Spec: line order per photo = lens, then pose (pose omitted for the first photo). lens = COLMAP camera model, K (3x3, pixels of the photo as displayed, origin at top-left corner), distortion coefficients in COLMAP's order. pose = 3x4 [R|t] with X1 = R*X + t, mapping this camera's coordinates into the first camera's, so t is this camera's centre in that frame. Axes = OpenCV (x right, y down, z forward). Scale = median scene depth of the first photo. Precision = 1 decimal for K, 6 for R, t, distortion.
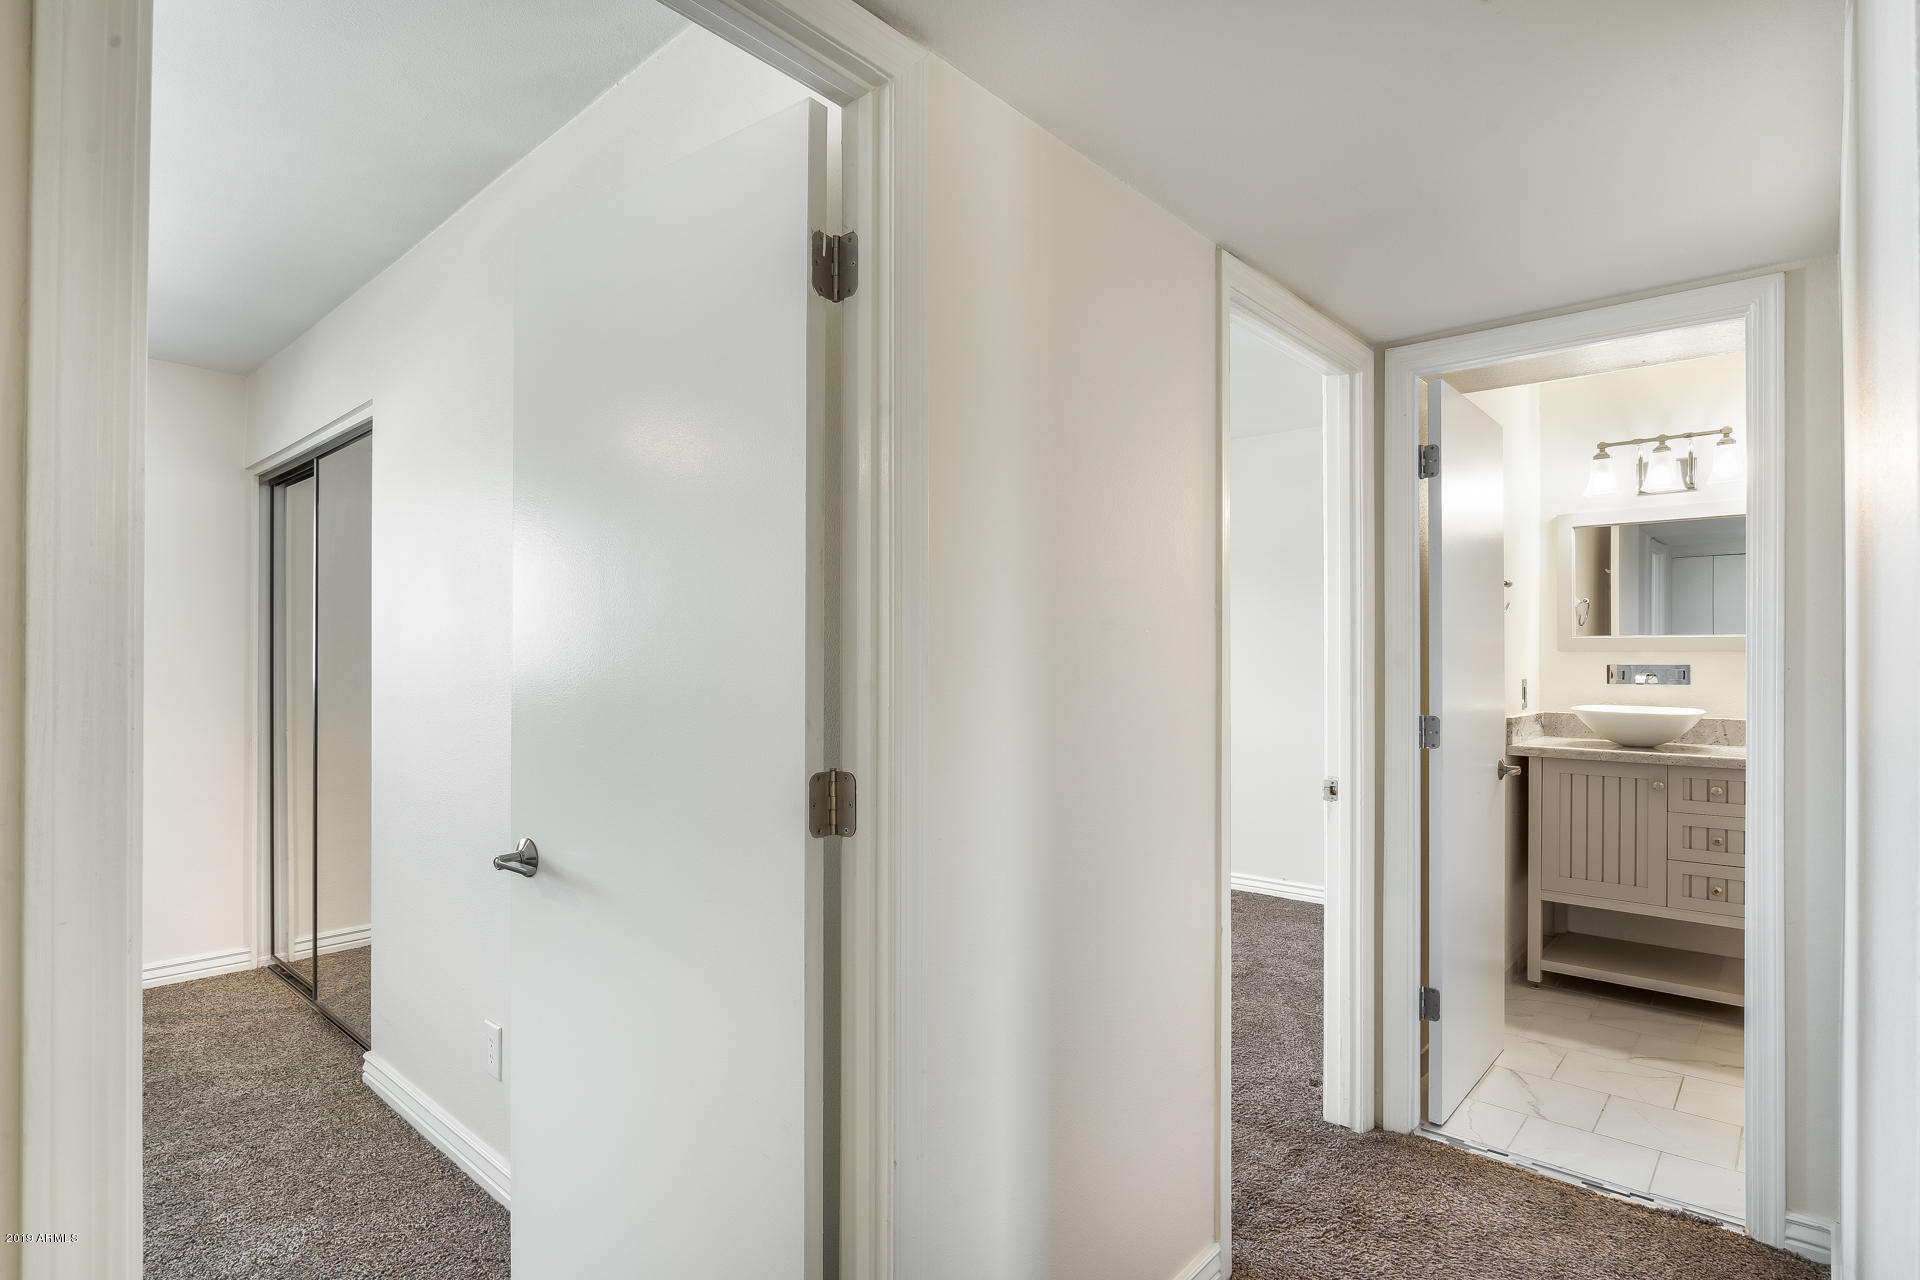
lens RADIAL K [[955.1, 0, 960.0], [0, 955.1, 640.0], [0, 0, 1]] dist [-0.002309, -0.000436]
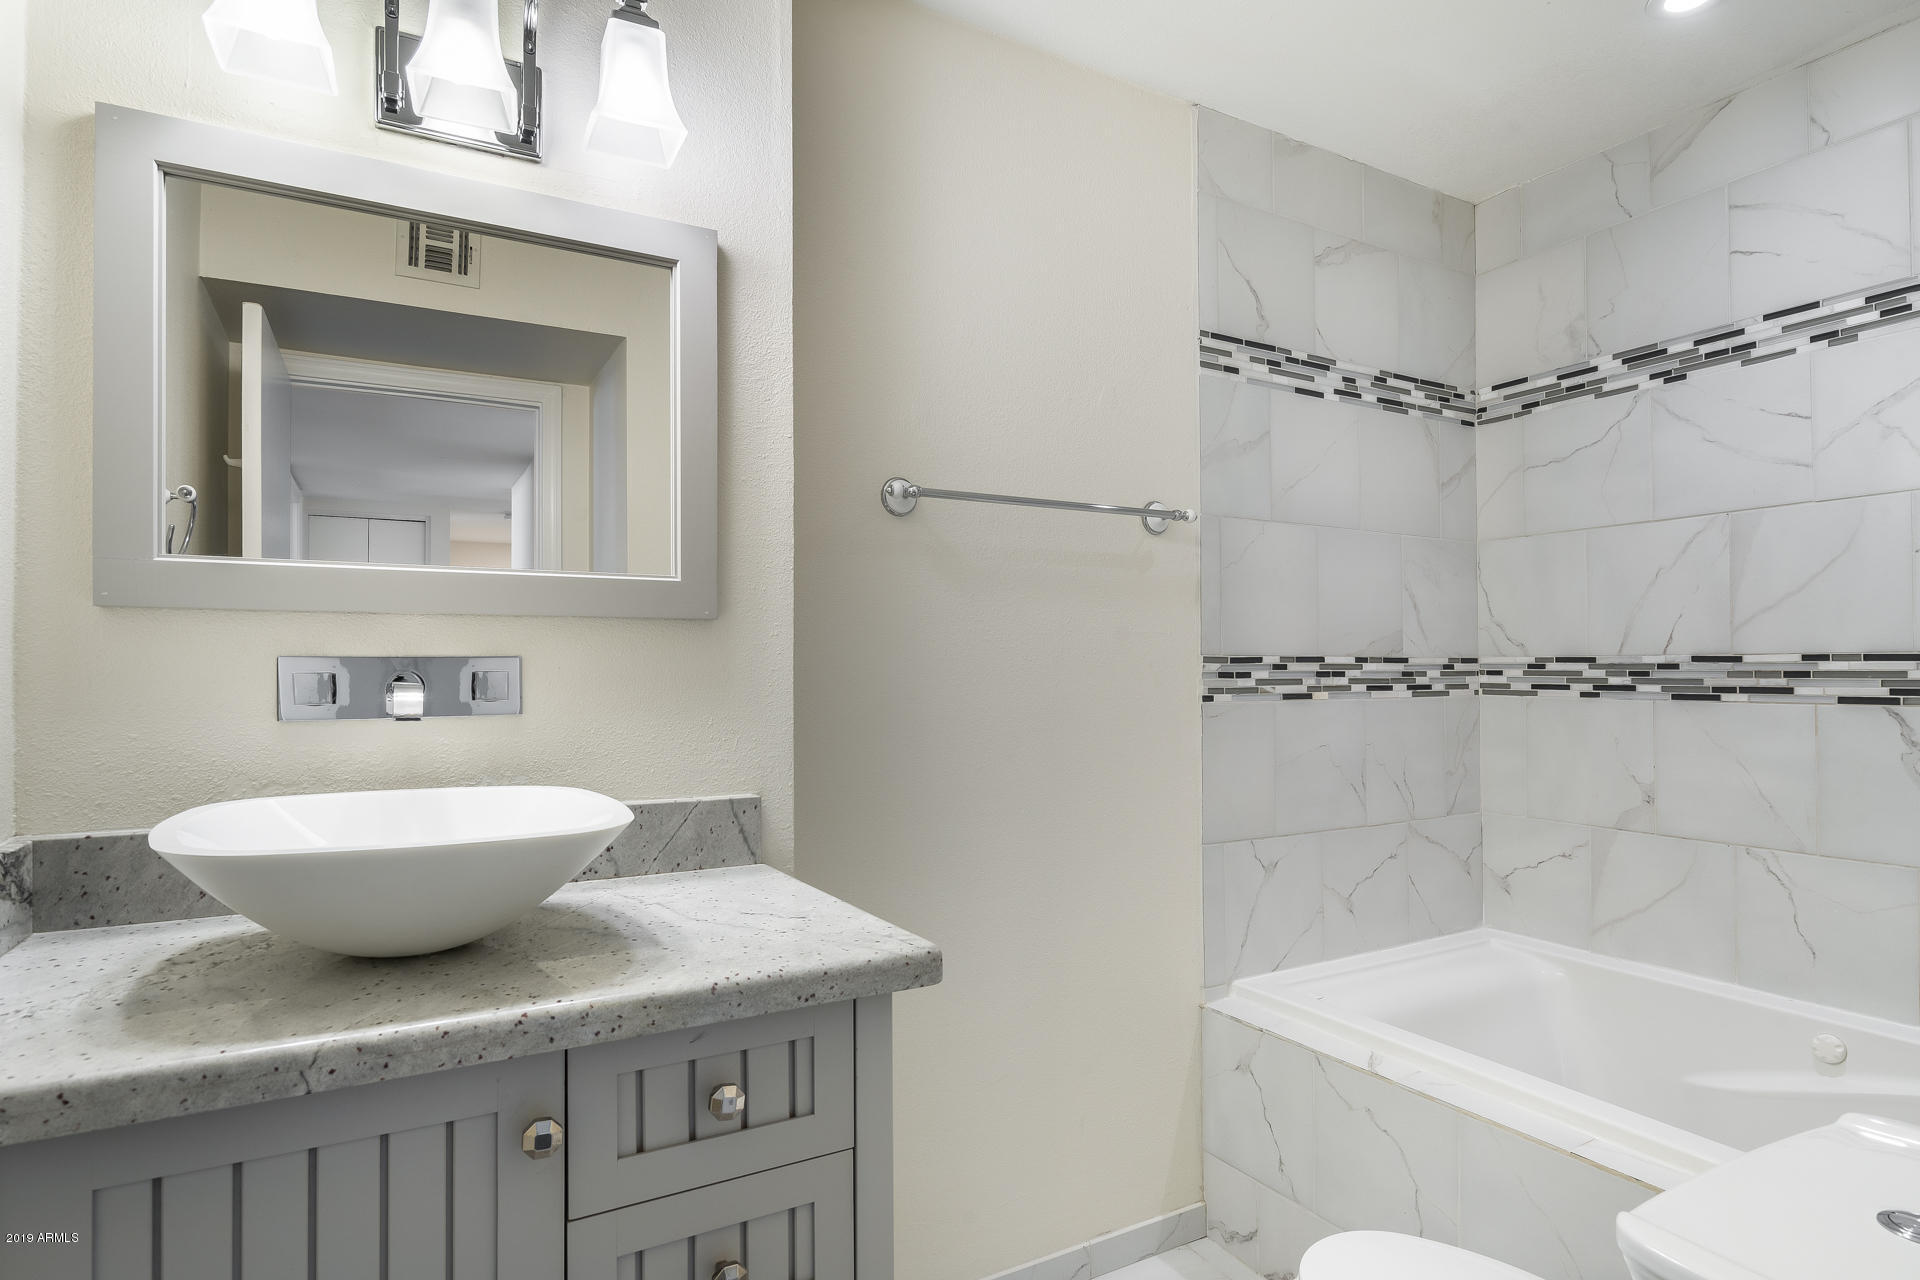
lens RADIAL K [[1018.6, 0, 961.6], [0, 1018.6, 664.7], [0, 0, 1]] dist [0.000471, 0.000470]
pose [[0.312621, 0.001560, 0.949877, 0.477339], [-0.007825, 0.999969, 0.000933, 0.028246], [-0.949846, -0.007724, 0.312623, 0.753071]]
